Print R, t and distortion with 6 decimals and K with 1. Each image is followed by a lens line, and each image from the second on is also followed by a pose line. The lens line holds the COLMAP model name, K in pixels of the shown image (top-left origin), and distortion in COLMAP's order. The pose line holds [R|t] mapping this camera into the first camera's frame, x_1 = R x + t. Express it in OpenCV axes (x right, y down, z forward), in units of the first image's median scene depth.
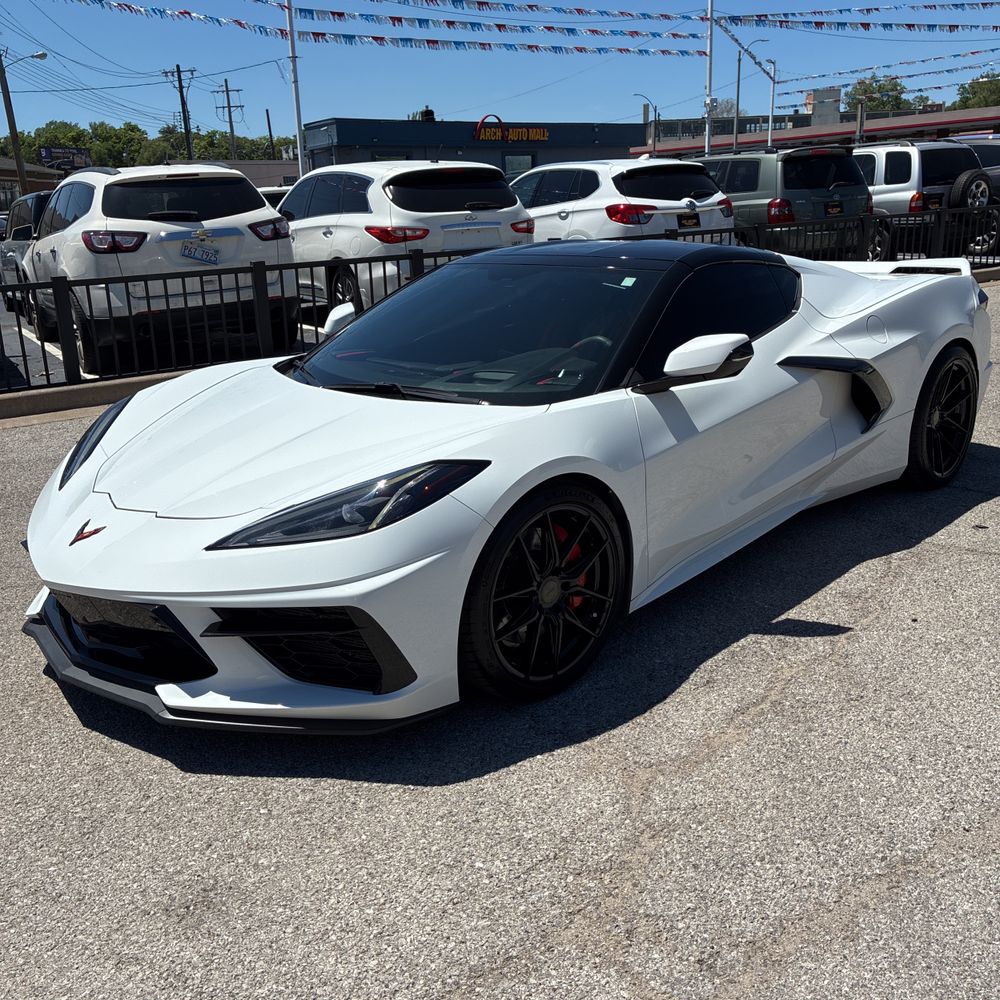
lens RADIAL K [[1011.3, 0, 501.6], [0, 1011.3, 496.9], [0, 0, 1]] dist [0.016647, 0.000000]
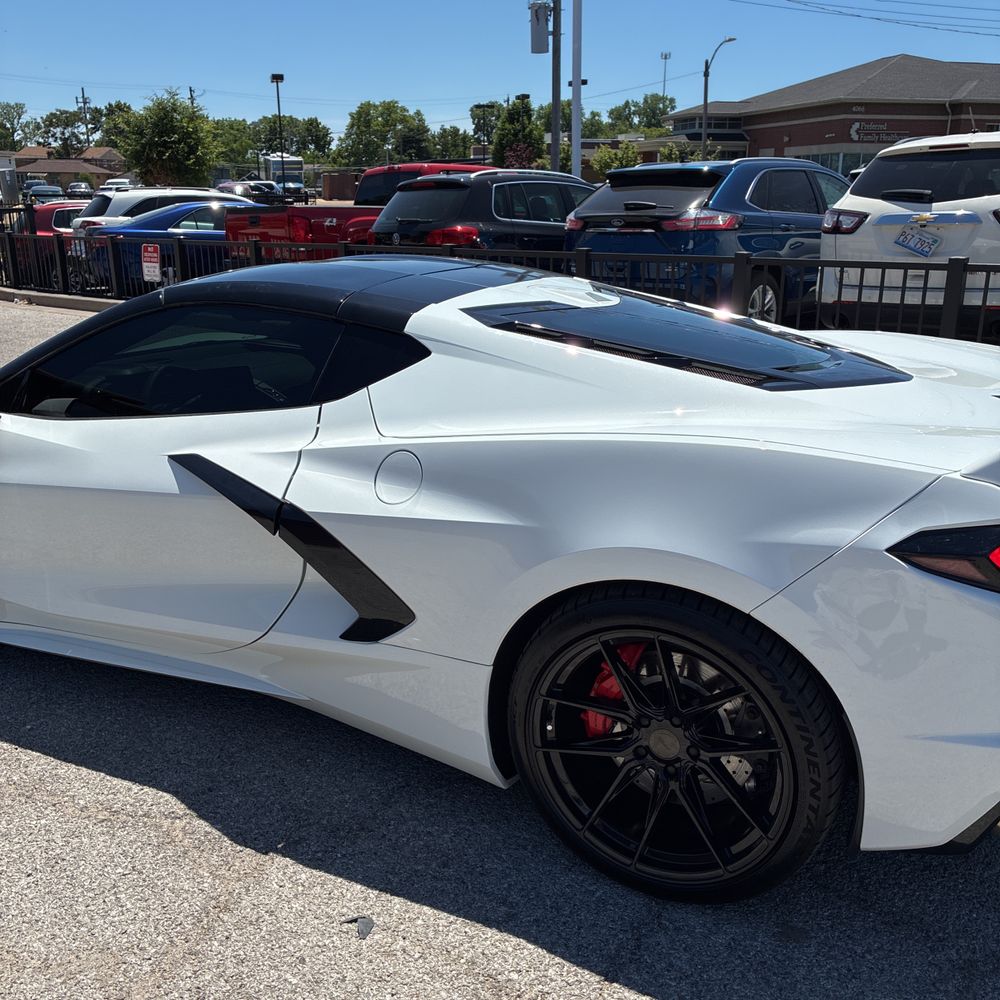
lens RADIAL K [[1011.3, 0, 496.1], [0, 1011.3, 507.5], [0, 0, 1]] dist [0.016647, 0.000000]
pose [[0.285726, 0.321029, -0.902940, 0.412586], [-0.275348, 0.929991, 0.243515, -0.139403], [0.917902, 0.179044, 0.354118, 0.408842]]
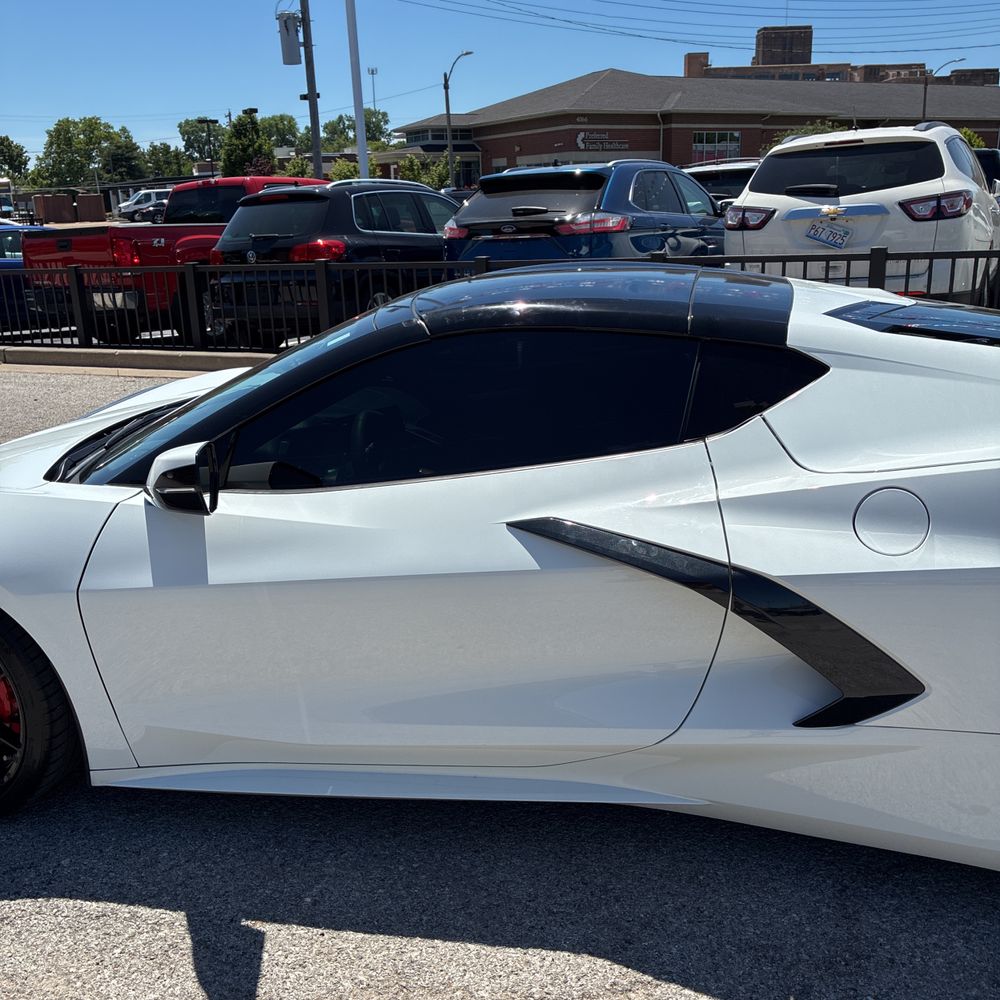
lens RADIAL K [[1011.3, 0, 494.4], [0, 1011.3, 496.1], [0, 0, 1]] dist [0.016647, 0.000000]
pose [[0.526210, 0.258295, -0.810177, 0.298521], [-0.223062, 0.961316, 0.161601, -0.098248], [0.820577, 0.095683, 0.563470, 0.290206]]
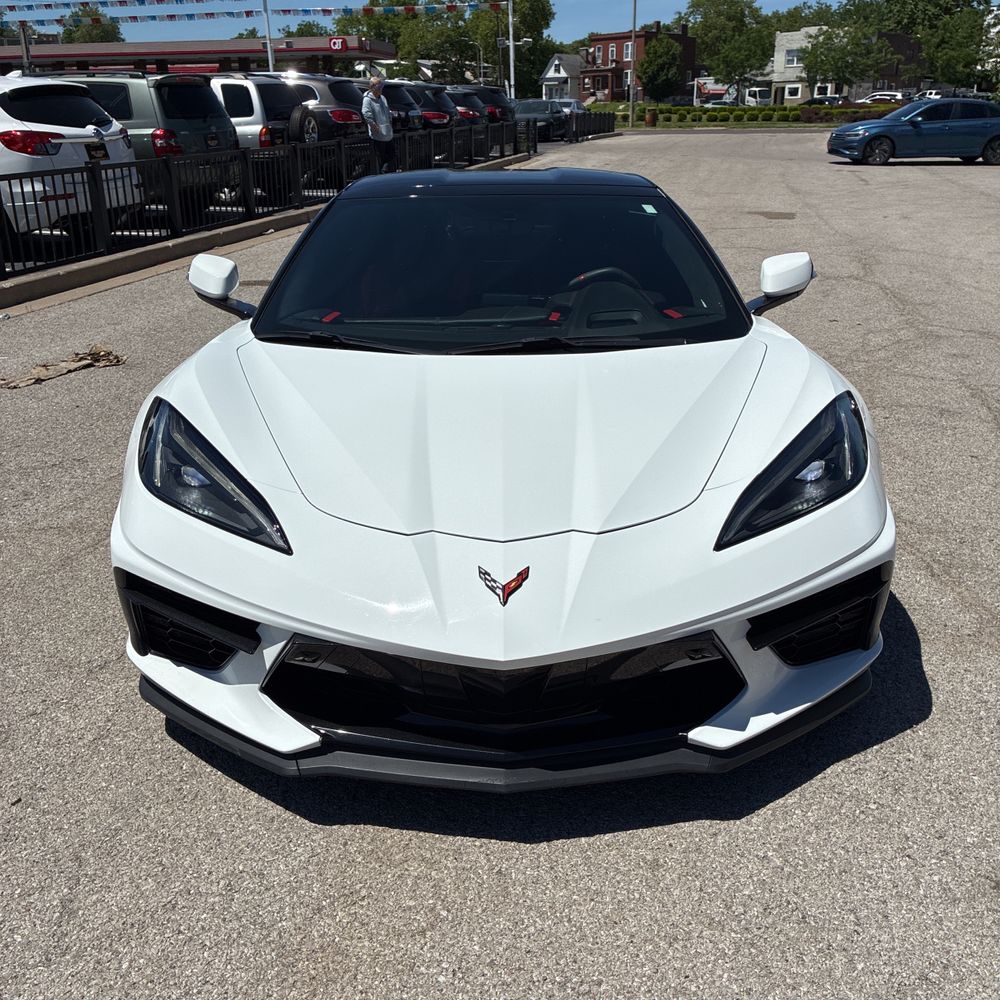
lens RADIAL K [[1011.3, 0, 502.6], [0, 1011.3, 502.2], [0, 0, 1]] dist [0.016647, 0.000000]
pose [[0.711254, -0.223974, 0.666298, -0.279699], [0.182444, 0.974217, 0.132726, -0.036675], [-0.678846, 0.027160, 0.733779, 0.154042]]
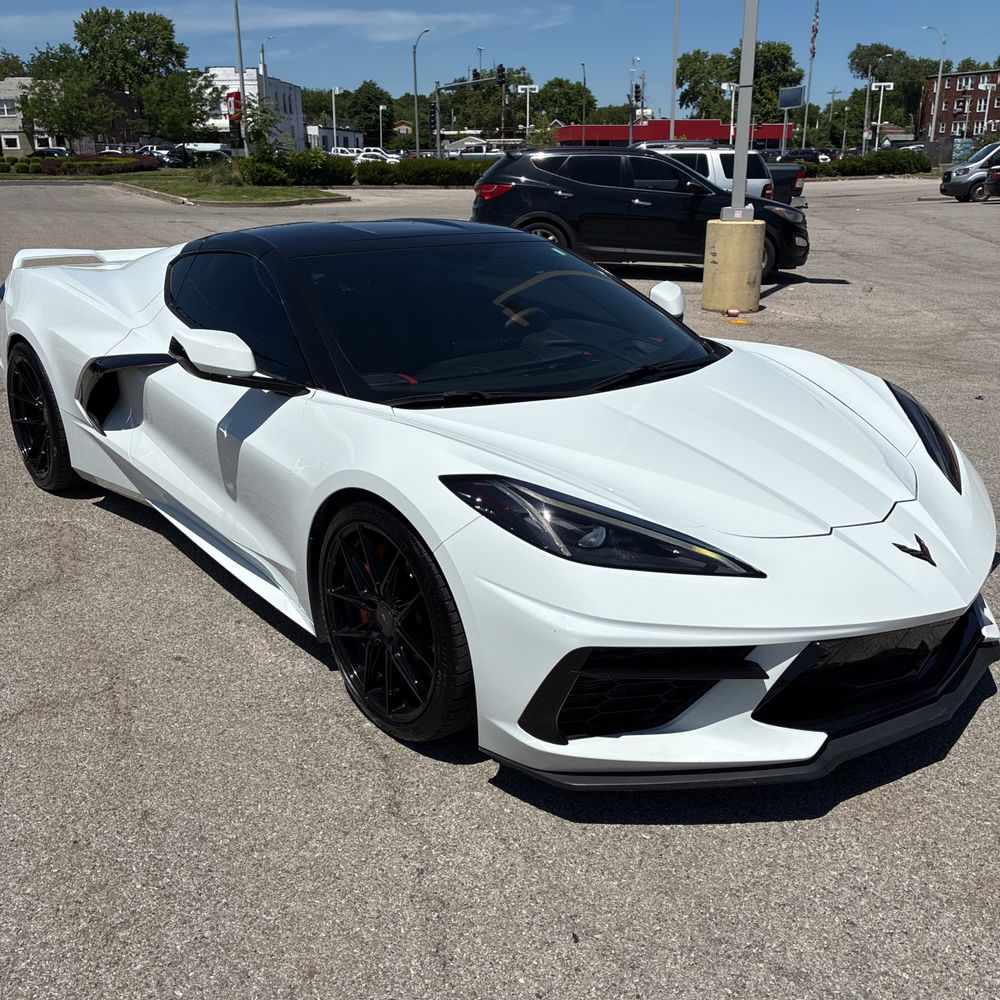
lens RADIAL K [[1011.3, 0, 506.7], [0, 1011.3, 505.2], [0, 0, 1]] dist [0.016647, 0.000000]
pose [[0.081889, -0.285895, 0.954756, -0.397129], [0.280442, 0.925875, 0.253194, -0.099075], [-0.956371, 0.247020, 0.155996, 0.375906]]
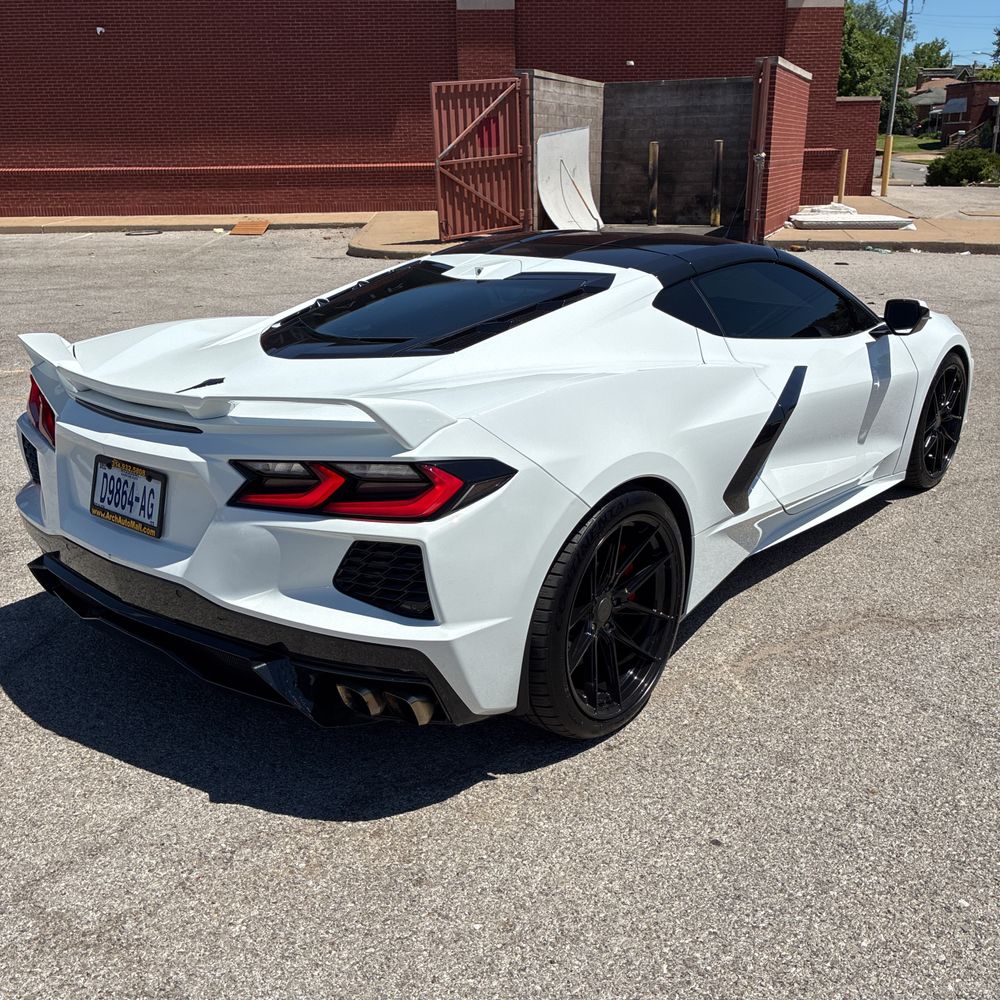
lens RADIAL K [[1011.3, 0, 498.9], [0, 1011.3, 500.7], [0, 0, 1]] dist [0.016647, 0.000000]
pose [[-0.994436, 0.074574, -0.074408, 0.143850], [0.018340, 0.818090, 0.574798, -0.280523], [0.103737, 0.570235, -0.814905, 0.898270]]
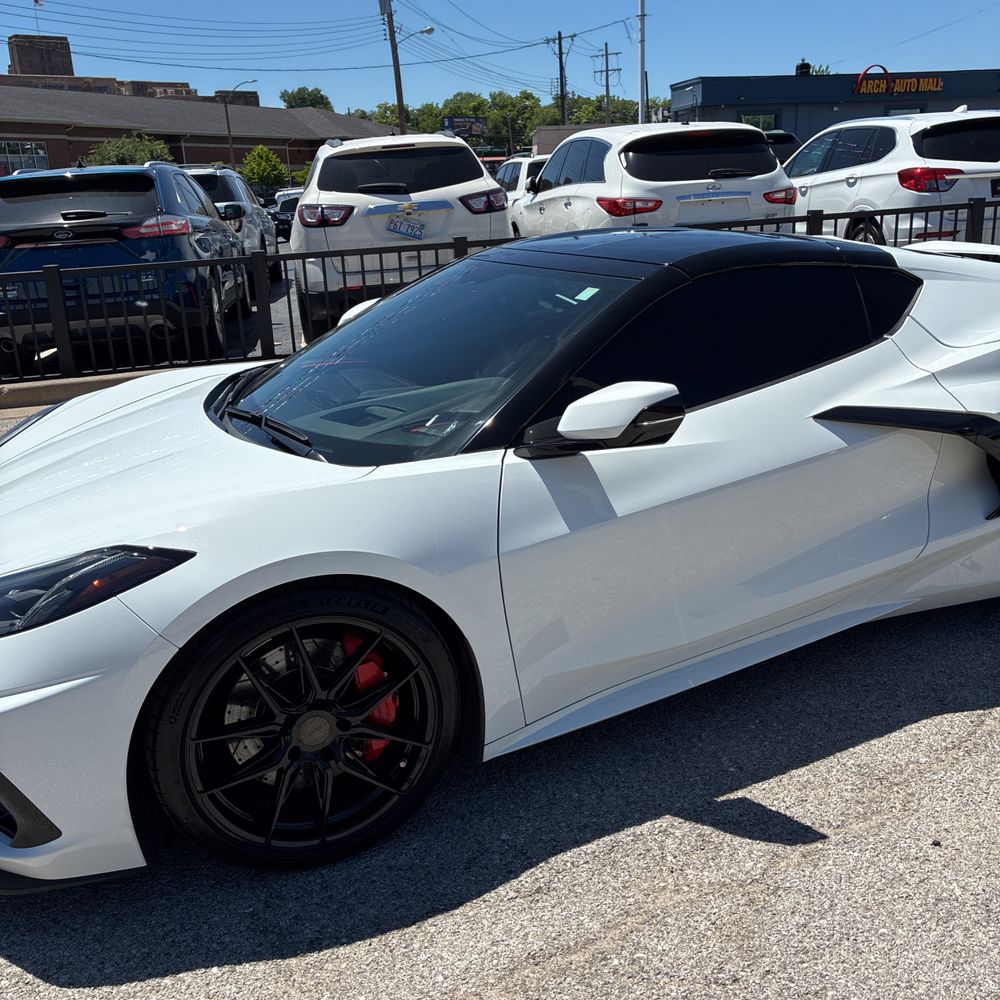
lens RADIAL K [[1011.3, 0, 502.6], [0, 1011.3, 495.3], [0, 0, 1]] dist [0.016647, 0.000000]
pose [[0.936709, 0.096444, -0.336562, 0.131579], [-0.085431, 0.995215, 0.047417, -0.039201], [0.339525, -0.015663, 0.940467, 0.118178]]
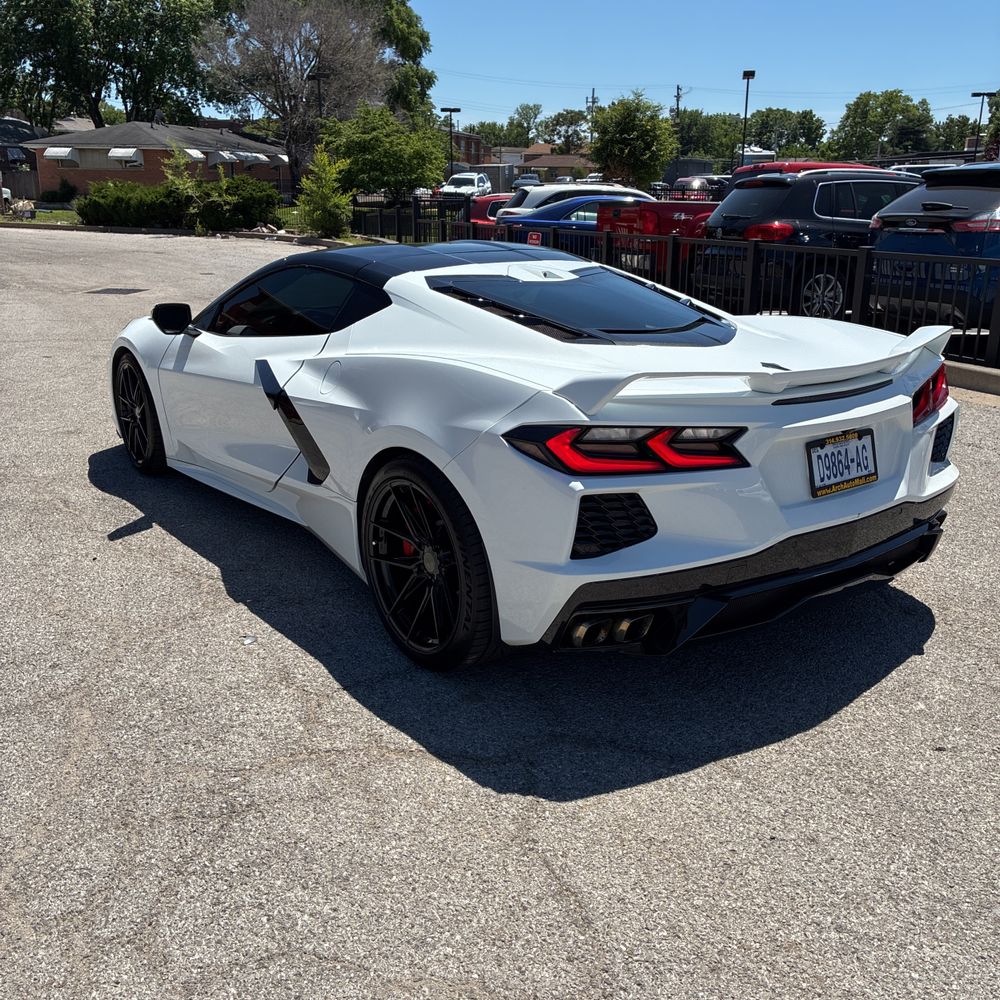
lens RADIAL K [[1011.3, 0, 500.9], [0, 1011.3, 491.1], [0, 0, 1]] dist [0.016647, 0.000000]
pose [[-0.159556, 0.322242, -0.933114, 0.549242], [-0.276254, 0.892884, 0.355586, -0.198170], [0.947748, 0.314512, -0.053445, 0.572675]]
